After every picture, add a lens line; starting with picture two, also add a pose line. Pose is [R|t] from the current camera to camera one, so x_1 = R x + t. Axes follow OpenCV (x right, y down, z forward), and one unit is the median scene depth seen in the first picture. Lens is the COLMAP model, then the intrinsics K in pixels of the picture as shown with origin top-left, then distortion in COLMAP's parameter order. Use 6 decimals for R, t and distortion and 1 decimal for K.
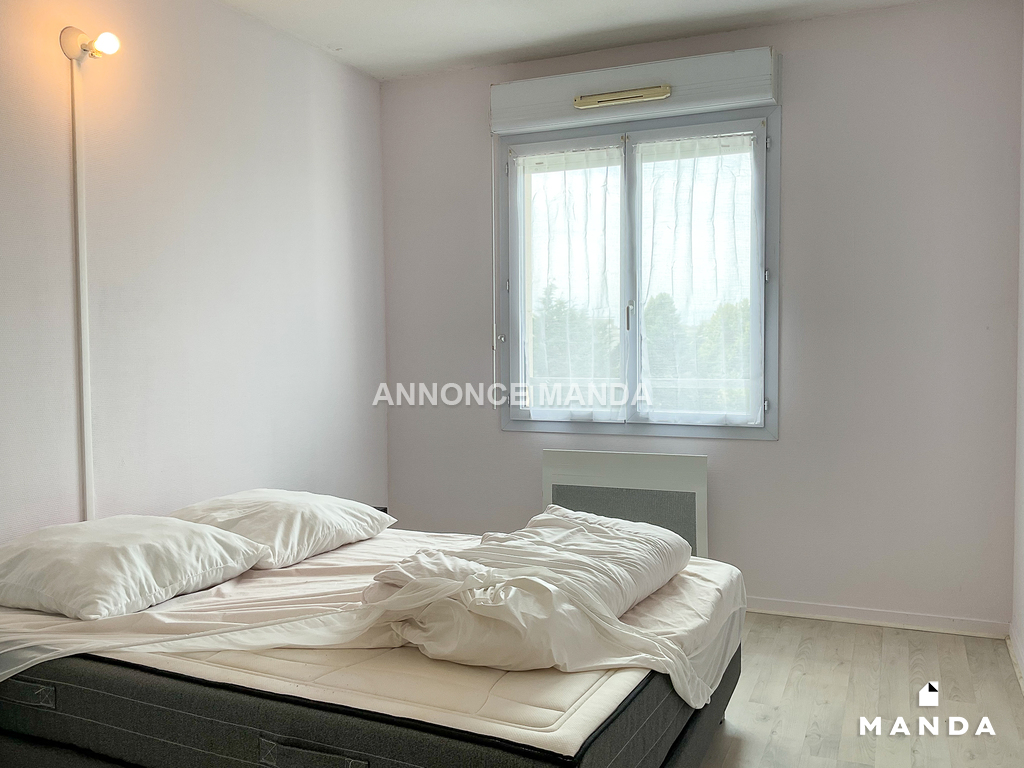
lens RADIAL K [[912.2, 0, 510.7], [0, 912.2, 383.1], [0, 0, 1]] dist [0.002255, -0.044133]
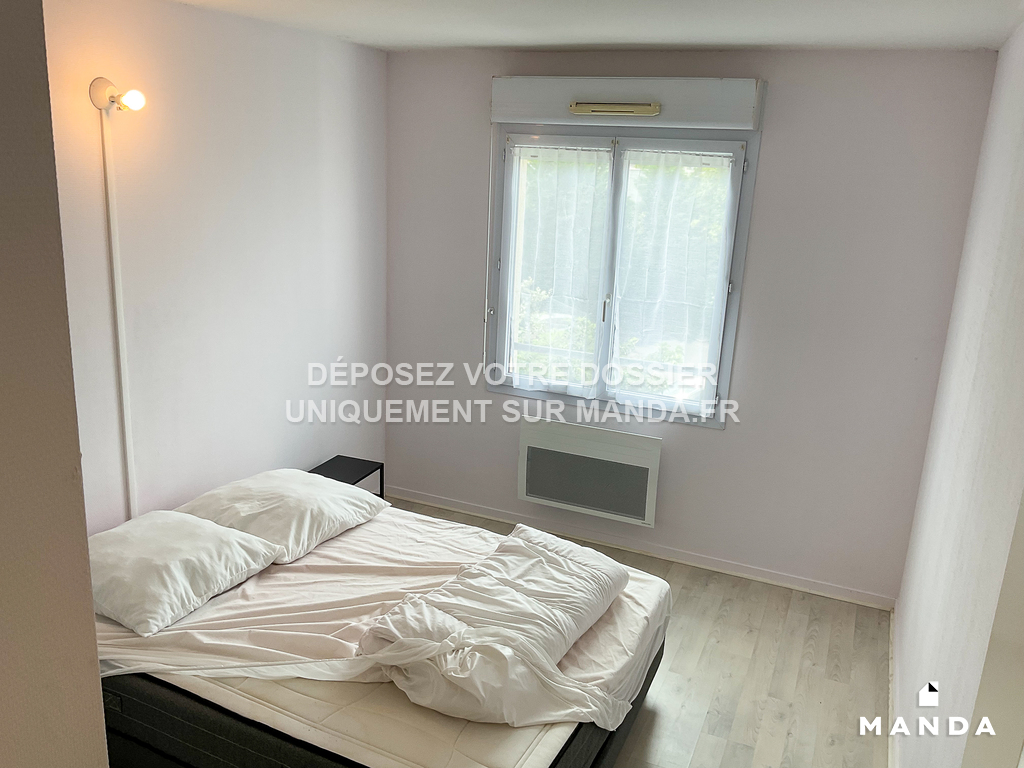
lens RADIAL K [[867.6, 0, 512.5], [0, 867.6, 382.5], [0, 0, 1]] dist [0.005309, -0.048304]
pose [[0.998311, 0.056098, 0.015085, 0.008207], [-0.058035, 0.974458, 0.216941, -0.296979], [-0.002530, -0.217450, 0.976068, -0.077394]]
